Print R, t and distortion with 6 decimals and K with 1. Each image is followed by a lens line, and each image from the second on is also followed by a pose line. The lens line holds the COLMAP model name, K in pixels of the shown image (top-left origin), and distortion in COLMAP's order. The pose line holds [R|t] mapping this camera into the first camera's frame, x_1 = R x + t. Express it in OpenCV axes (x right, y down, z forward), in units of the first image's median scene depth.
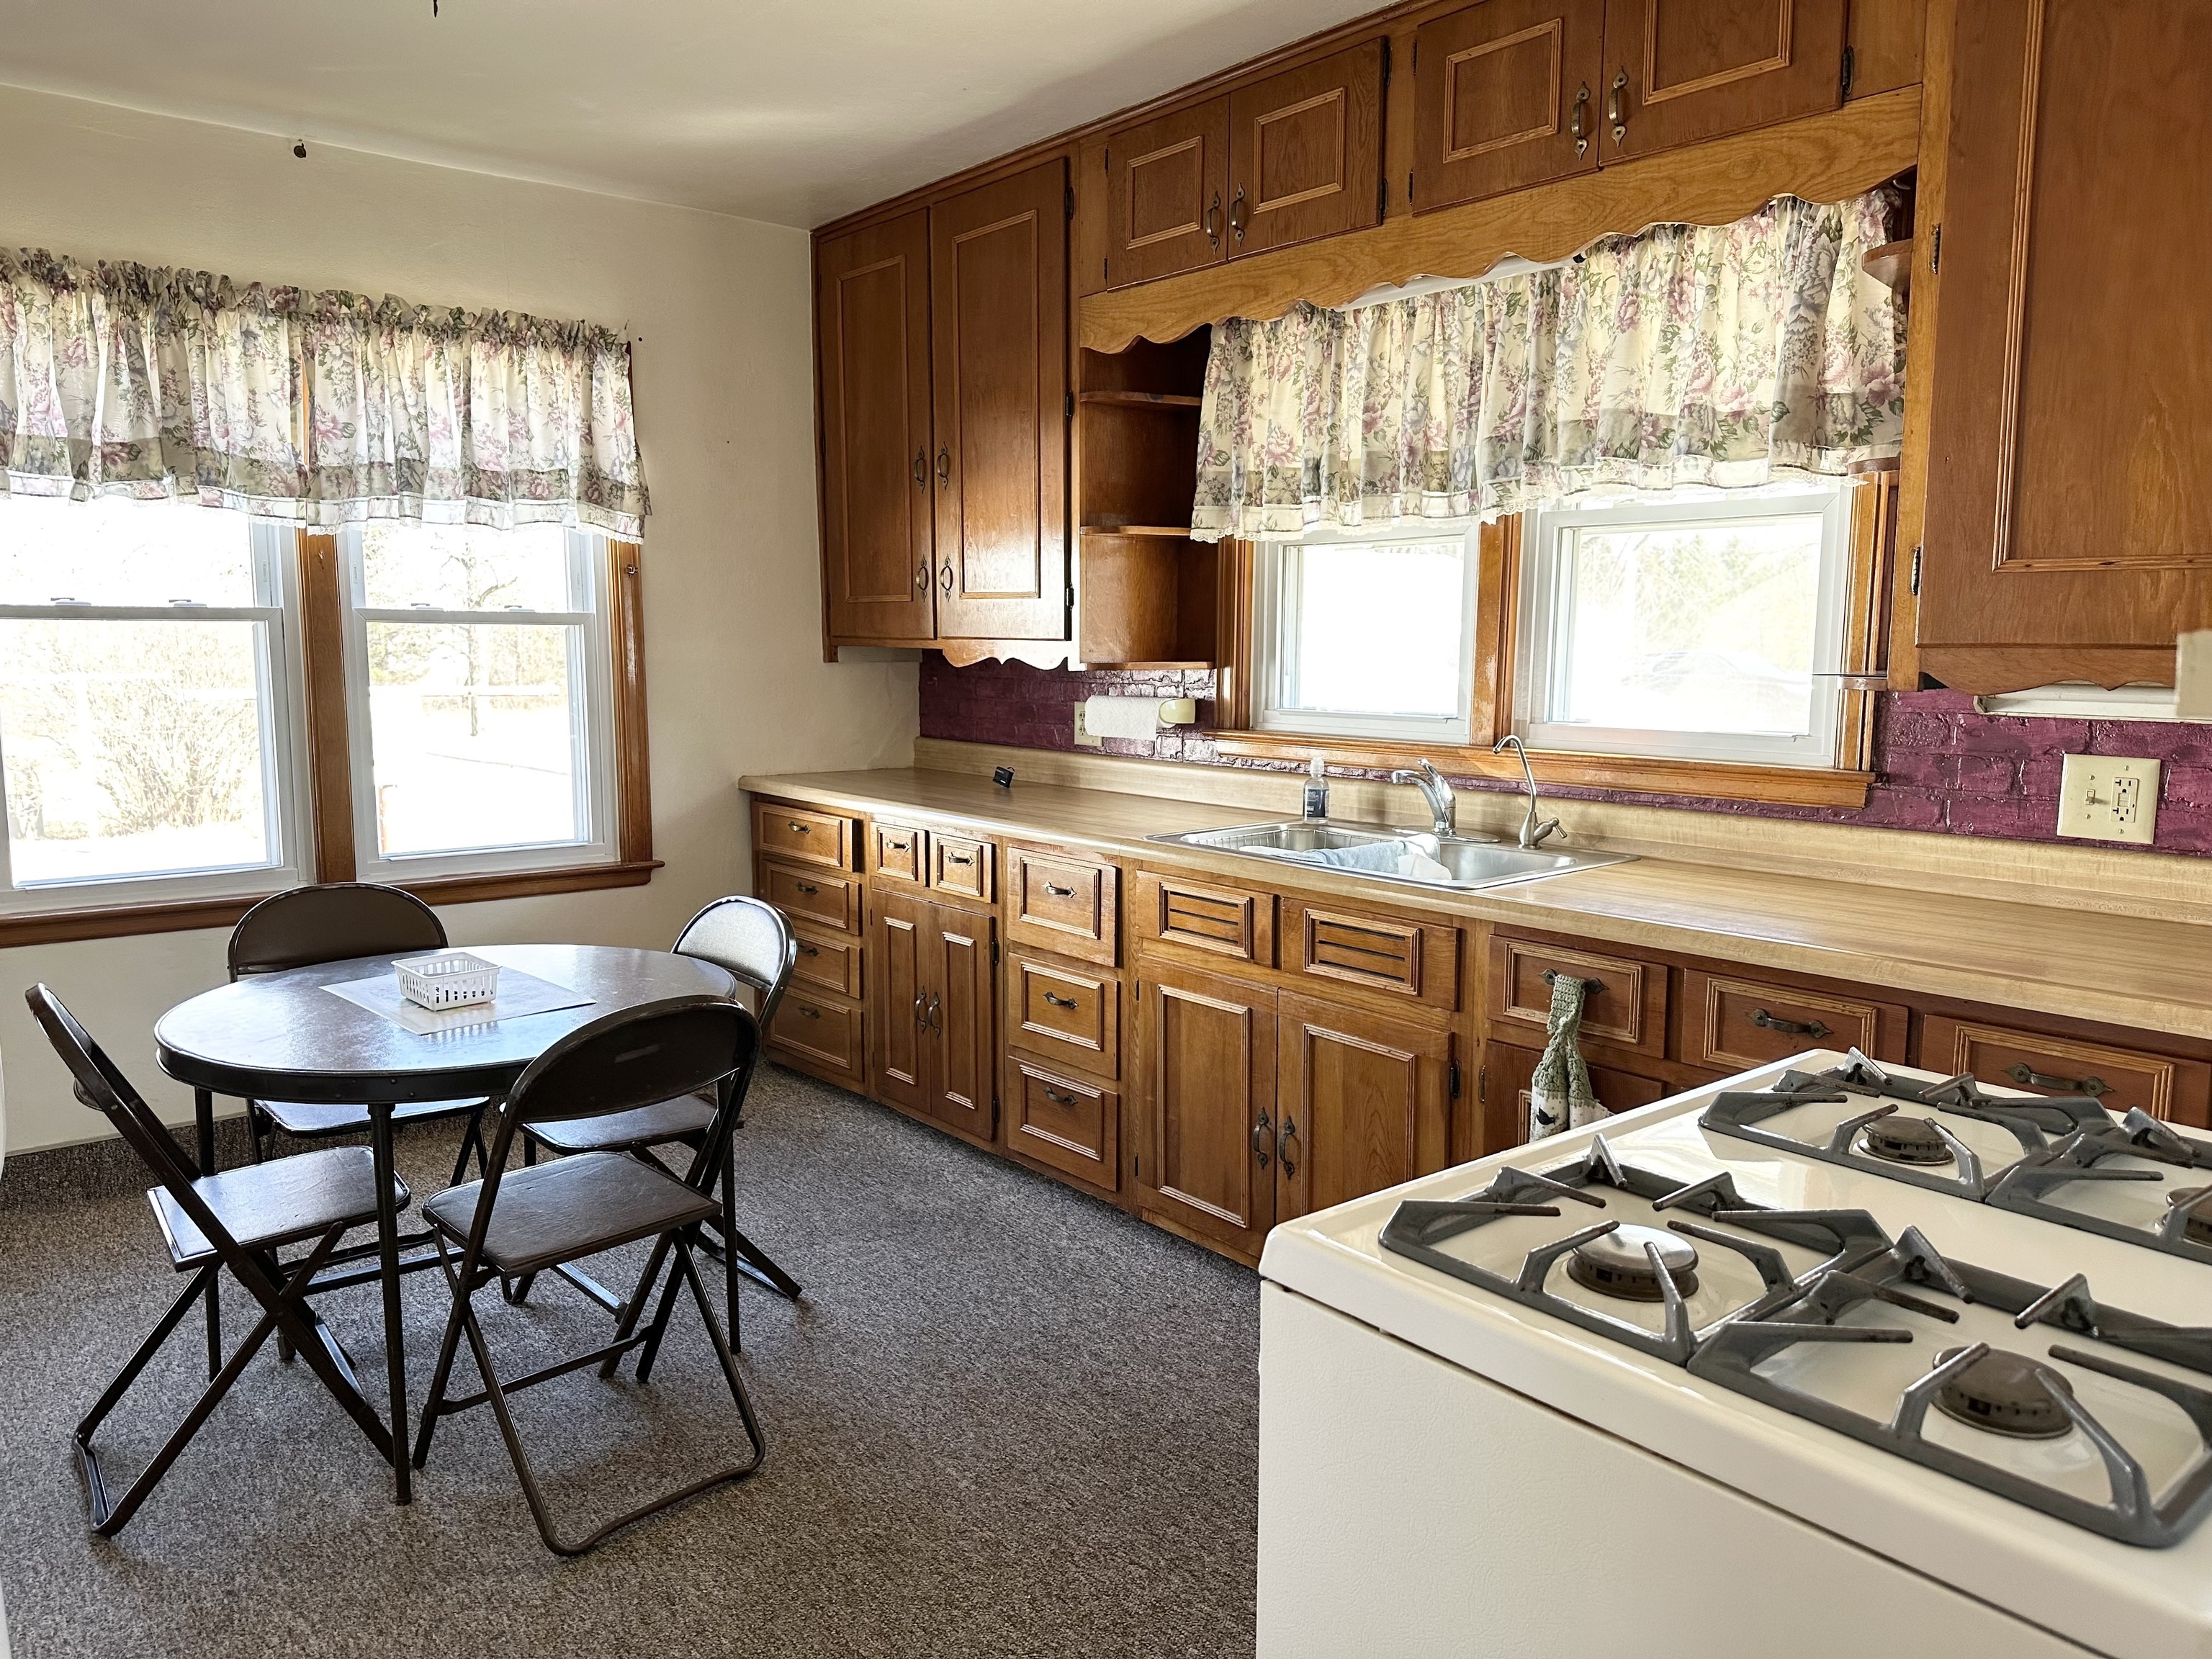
lens RADIAL K [[1533.1, 0, 1106.0], [0, 1533.1, 829.5], [0, 0, 1]] dist [0.124122, -0.228272]
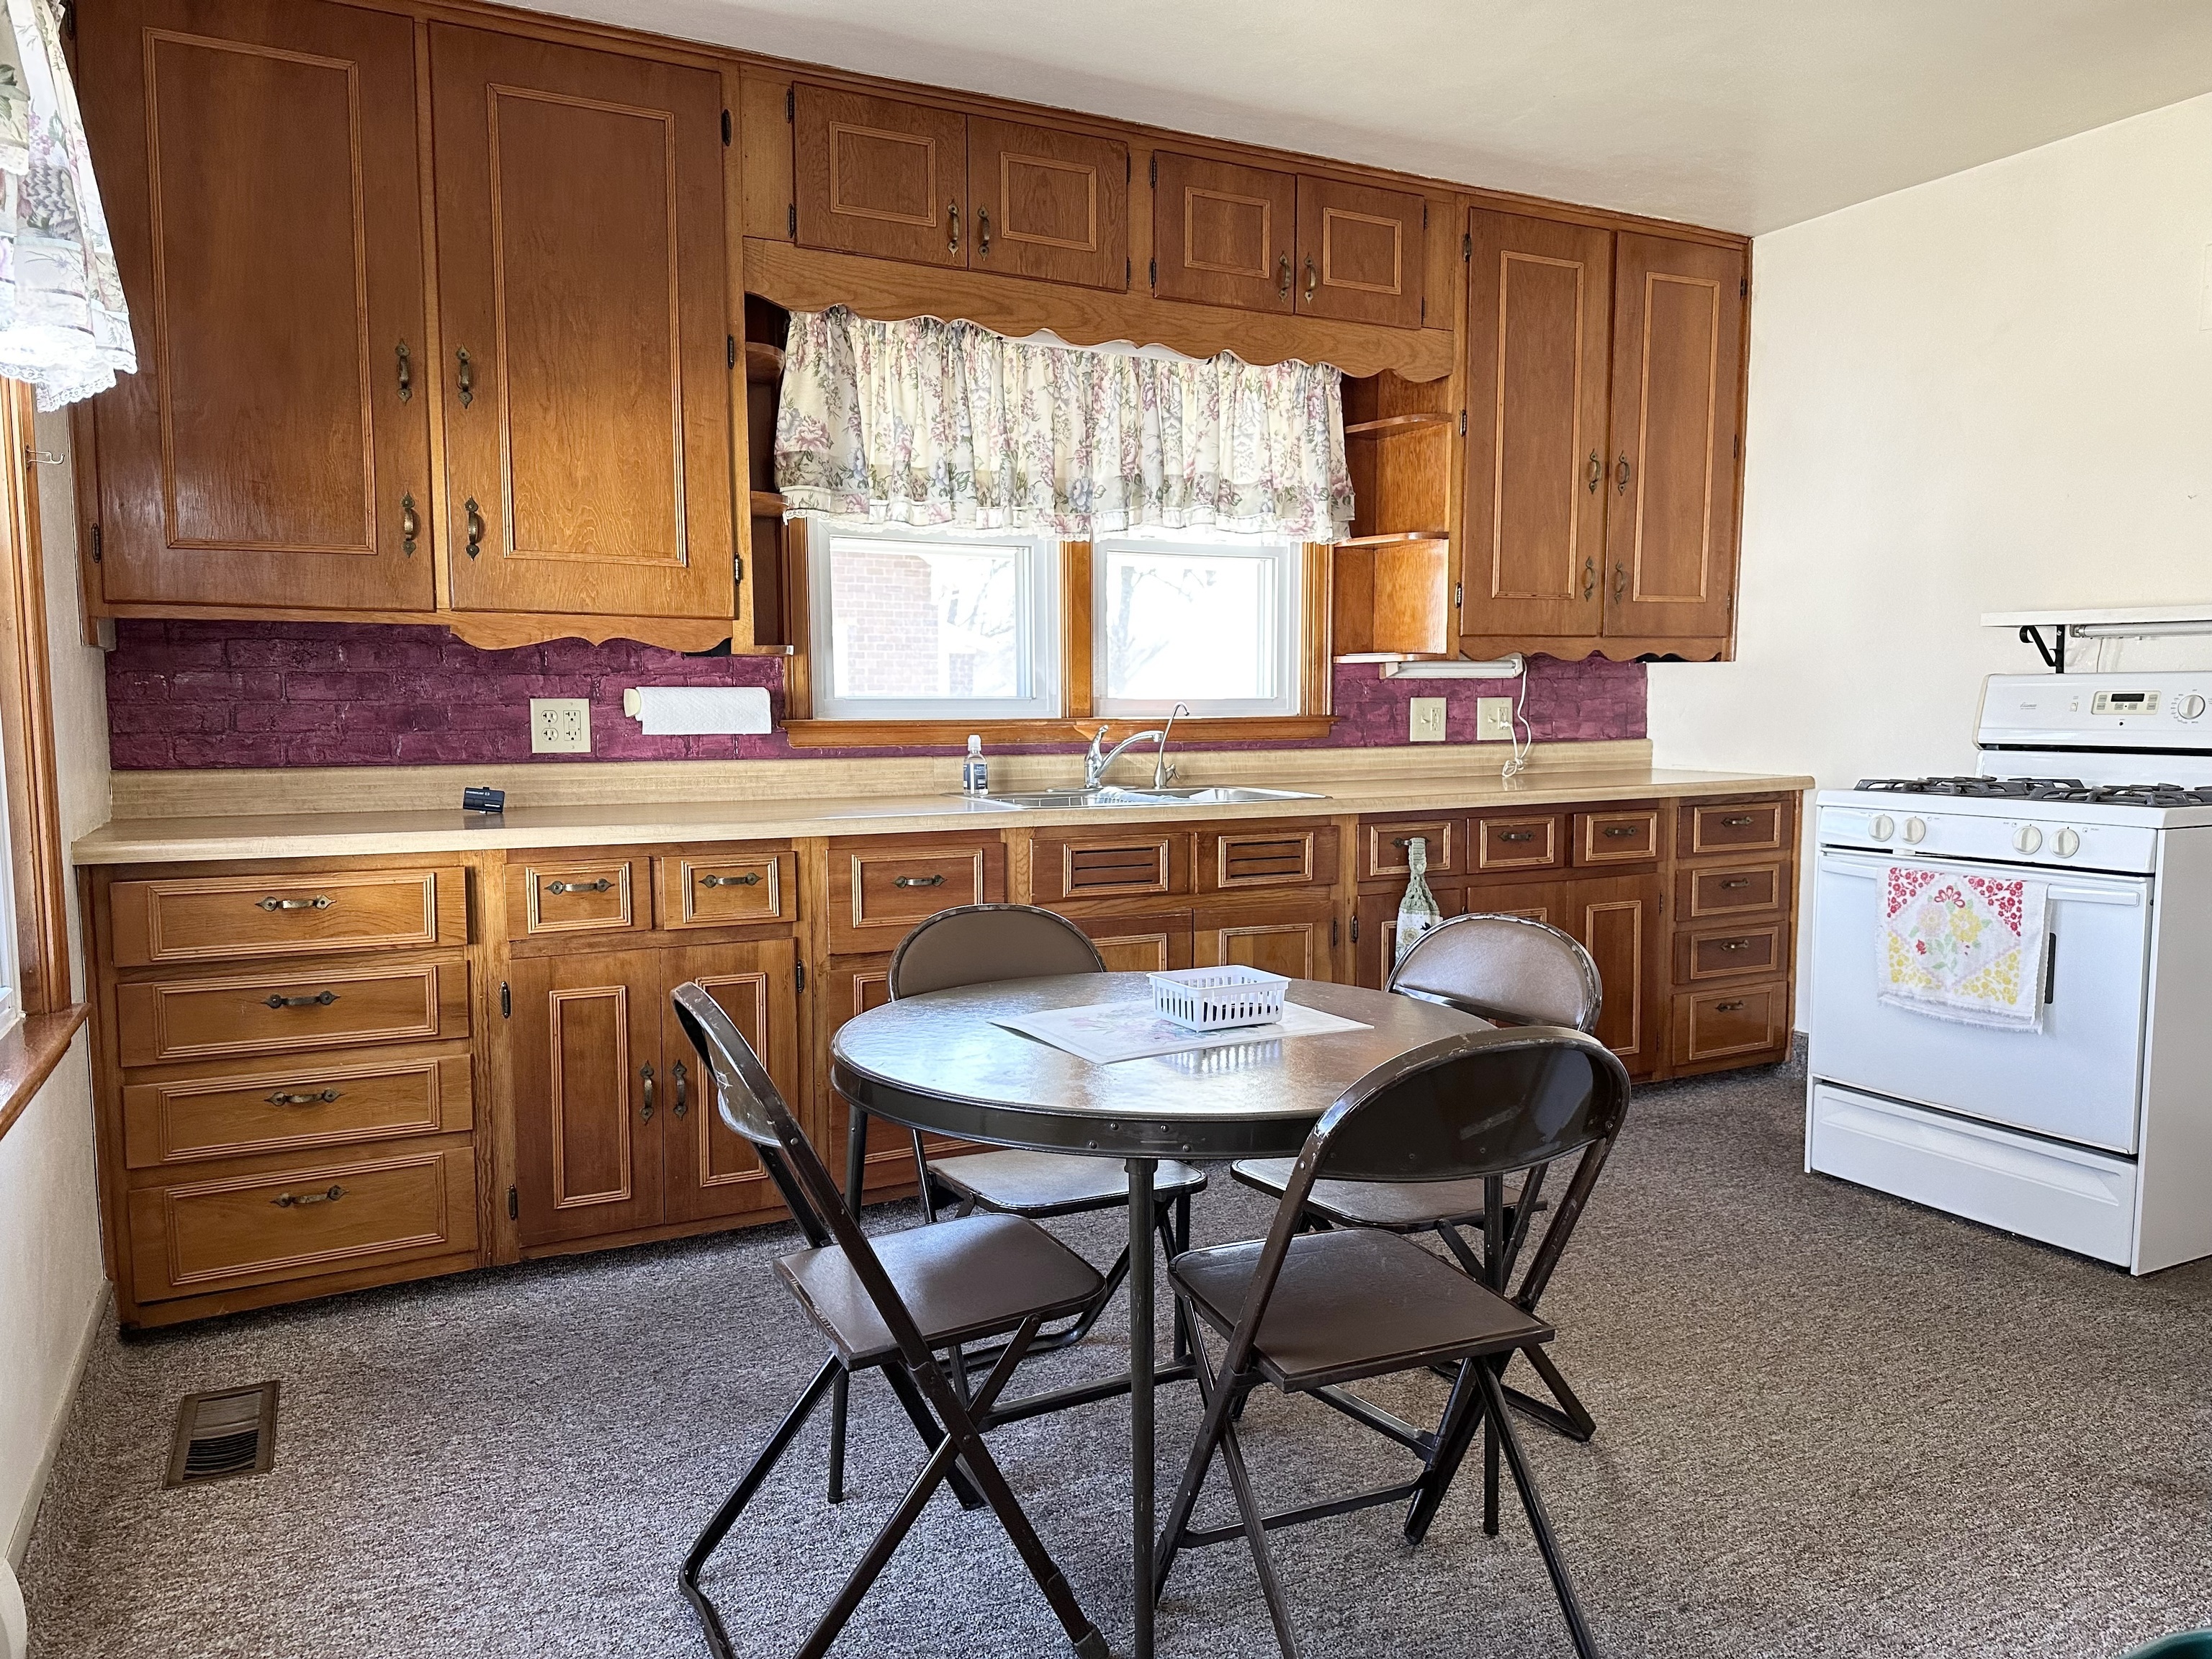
lens RADIAL K [[1533.1, 0, 1106.0], [0, 1533.1, 829.5], [0, 0, 1]] dist [0.124122, -0.228272]
pose [[0.221488, -0.084223, 0.971519, -1.104520], [0.126410, 0.990337, 0.057036, -0.037126], [-0.966935, 0.110177, 0.229995, 0.801308]]
